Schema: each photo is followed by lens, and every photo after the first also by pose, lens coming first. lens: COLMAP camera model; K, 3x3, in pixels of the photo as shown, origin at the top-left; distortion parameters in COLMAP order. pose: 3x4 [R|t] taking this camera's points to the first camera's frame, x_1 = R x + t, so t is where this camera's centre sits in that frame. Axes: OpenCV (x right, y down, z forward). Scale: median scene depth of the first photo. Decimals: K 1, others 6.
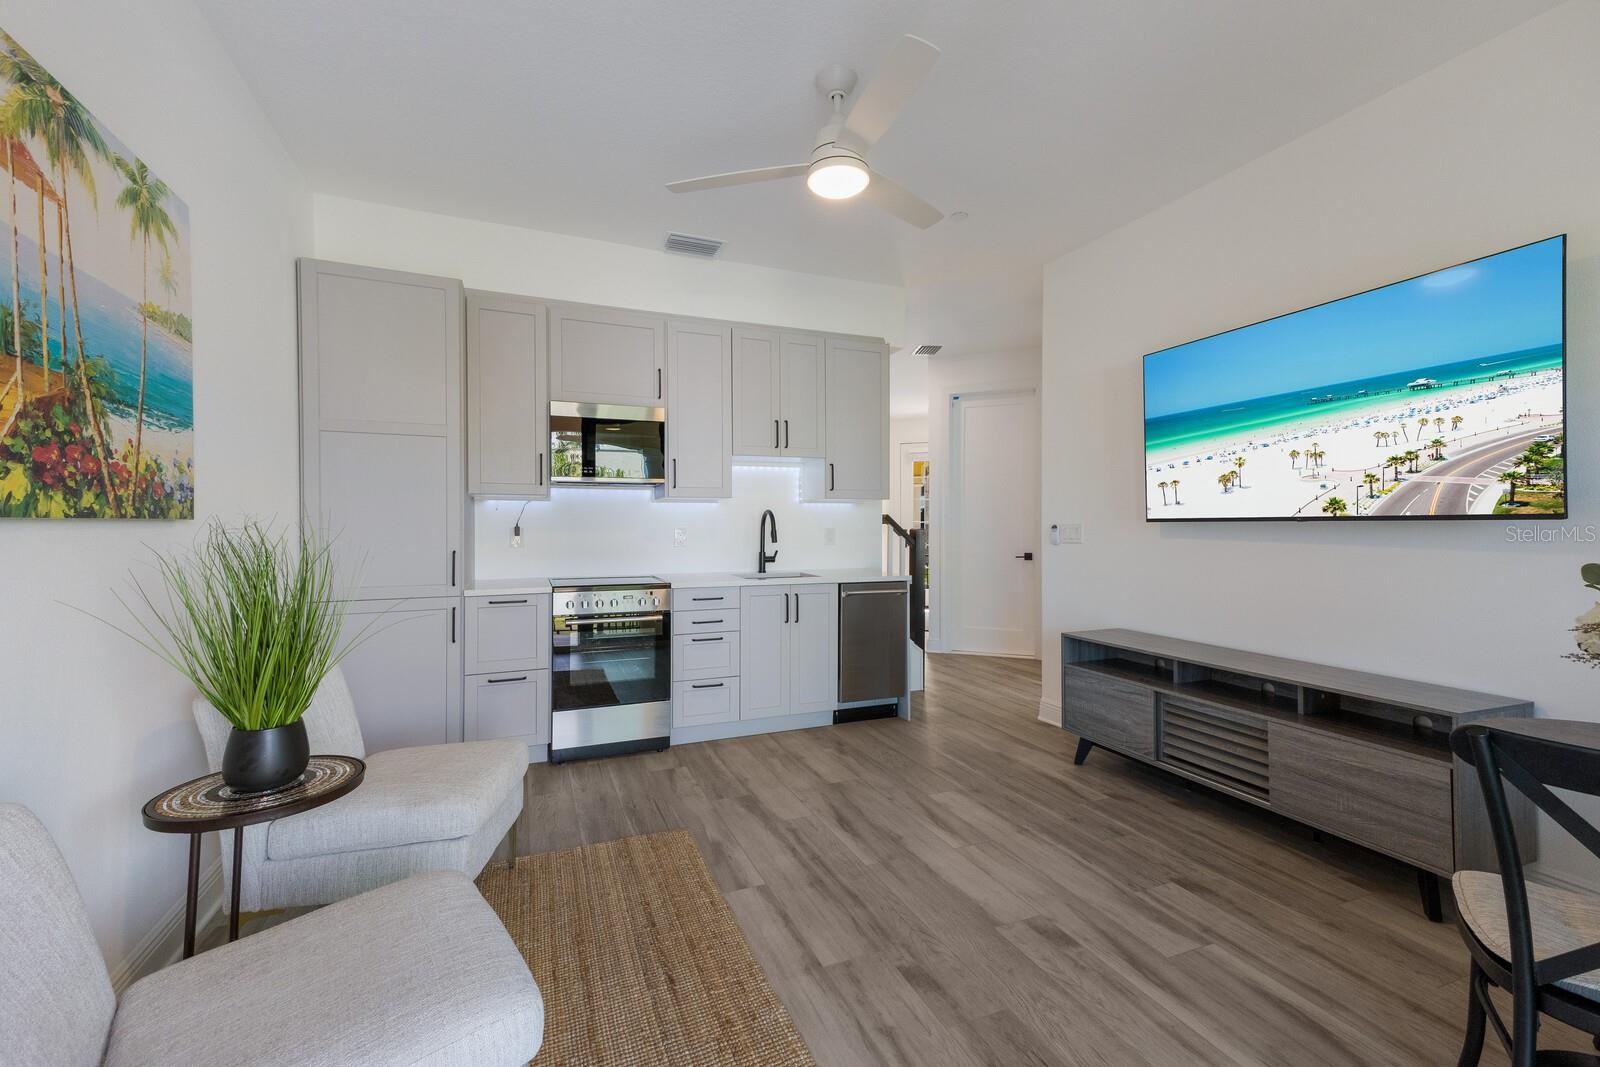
lens RADIAL K [[697.1, 0, 802.4], [0, 697.1, 531.8], [0, 0, 1]] dist [0.018372, 0.001017]
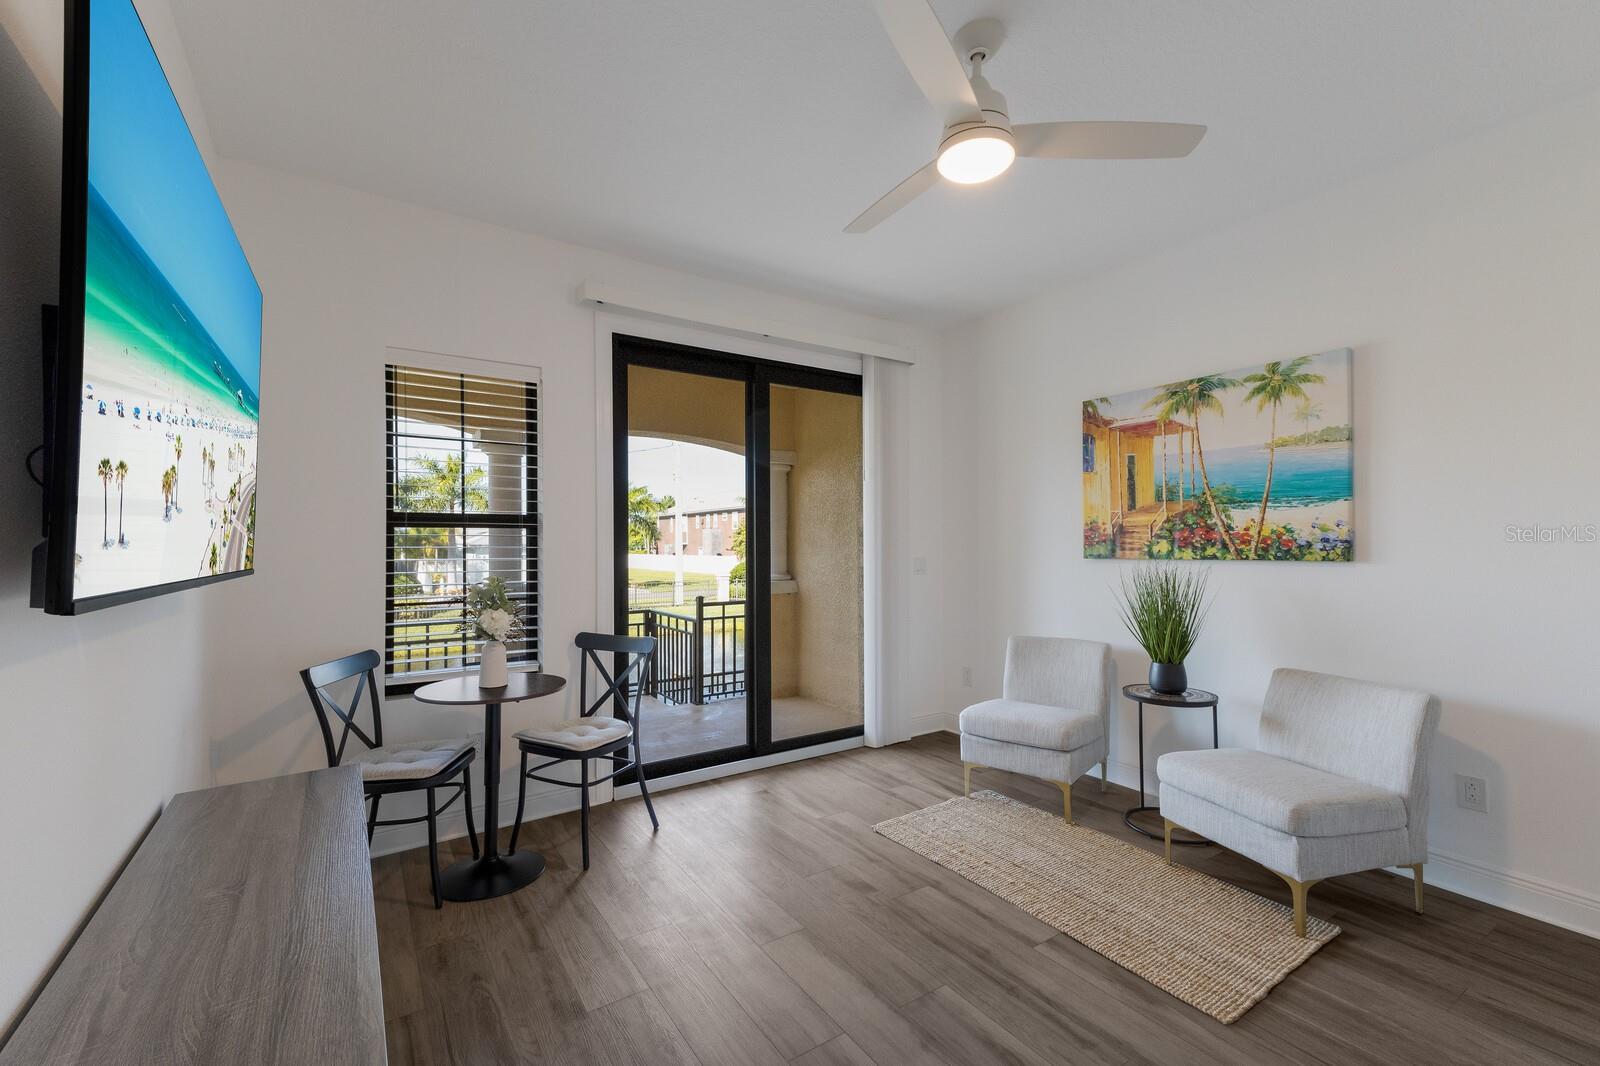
lens RADIAL K [[697.1, 0, 797.7], [0, 697.1, 546.4], [0, 0, 1]] dist [0.018372, 0.001017]
pose [[-0.982780, 0.005084, -0.184711, 0.549802], [0.002959, 0.999926, 0.011777, -0.072979], [0.184757, 0.011028, -0.982722, 2.359764]]
